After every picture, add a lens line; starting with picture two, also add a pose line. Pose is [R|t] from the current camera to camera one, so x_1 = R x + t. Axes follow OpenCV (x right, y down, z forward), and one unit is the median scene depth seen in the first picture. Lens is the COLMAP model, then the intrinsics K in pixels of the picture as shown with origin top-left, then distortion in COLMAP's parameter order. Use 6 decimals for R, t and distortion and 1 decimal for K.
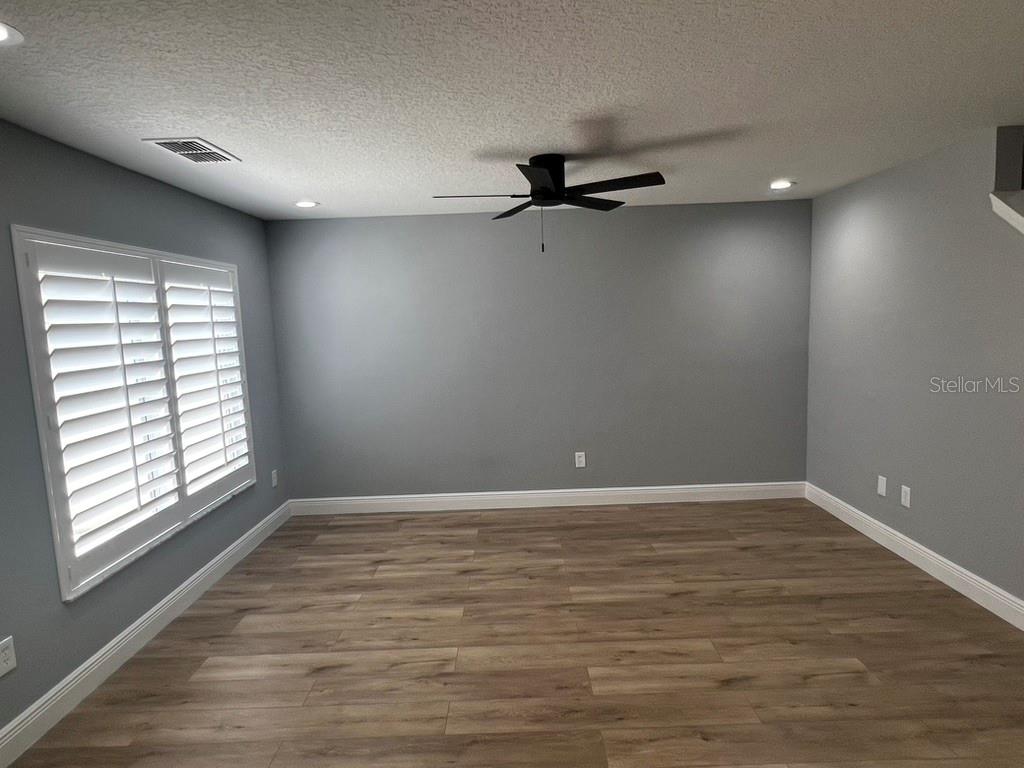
lens RADIAL K [[599.0, 0, 512.0], [0, 599.0, 384.0], [0, 0, 1]] dist [-0.003190, -0.000222]
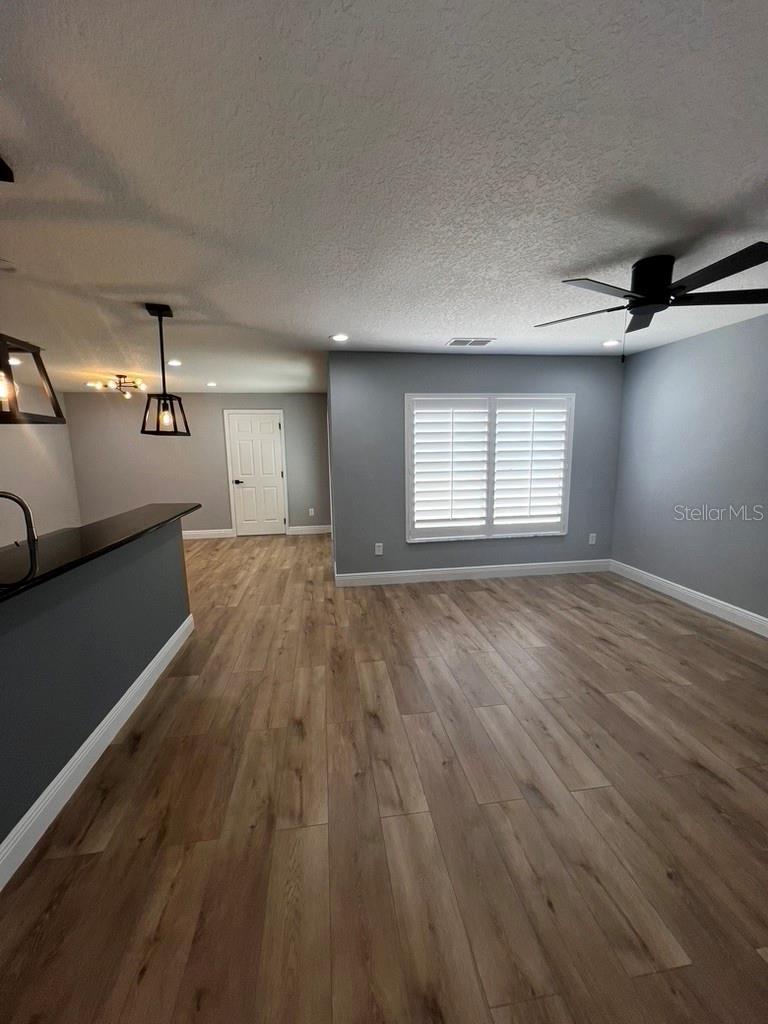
lens RADIAL K [[411.7, 0, 382.1], [0, 411.7, 512.9], [0, 0, 1]] dist [0.000455, -0.000151]
pose [[0.148277, 0.192908, -0.969949, 0.678713], [-0.100534, 0.978650, 0.179270, -0.047399], [0.983823, 0.070931, 0.164505, 0.442619]]
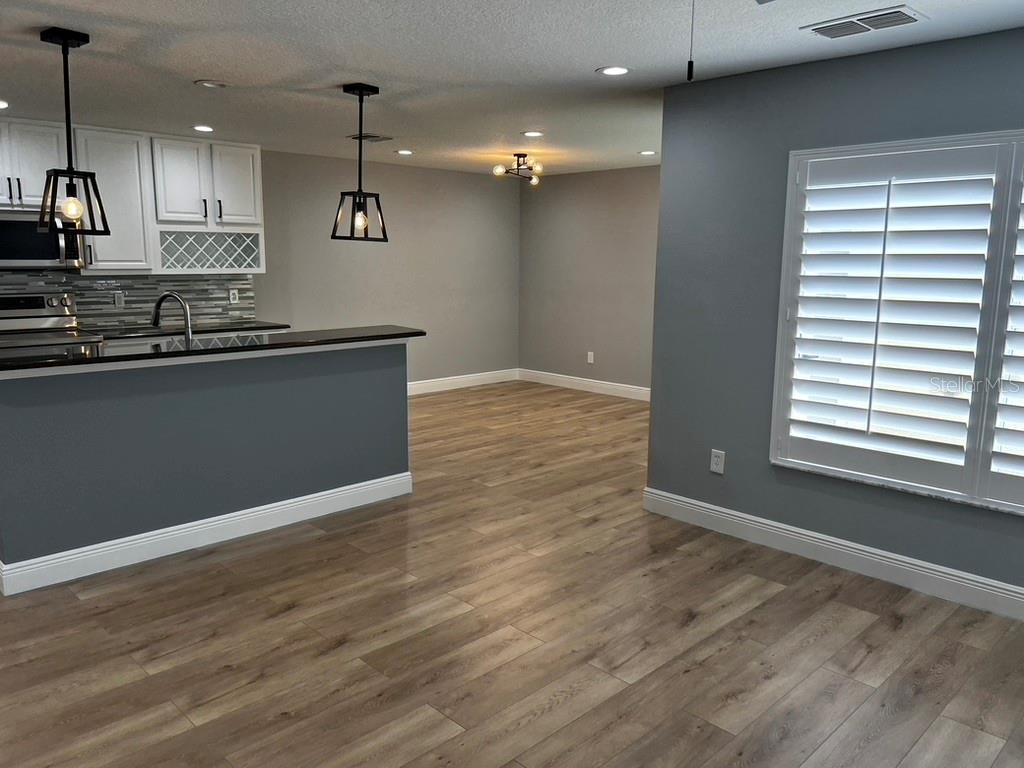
lens RADIAL K [[771.4, 0, 506.7], [0, 771.4, 384.8], [0, 0, 1]] dist [0.088097, -0.105860]
pose [[-0.713007, 0.151154, -0.684671, 0.526596], [-0.056862, 0.960805, 0.271331, -0.141970], [0.698848, 0.232392, -0.676465, 1.234721]]
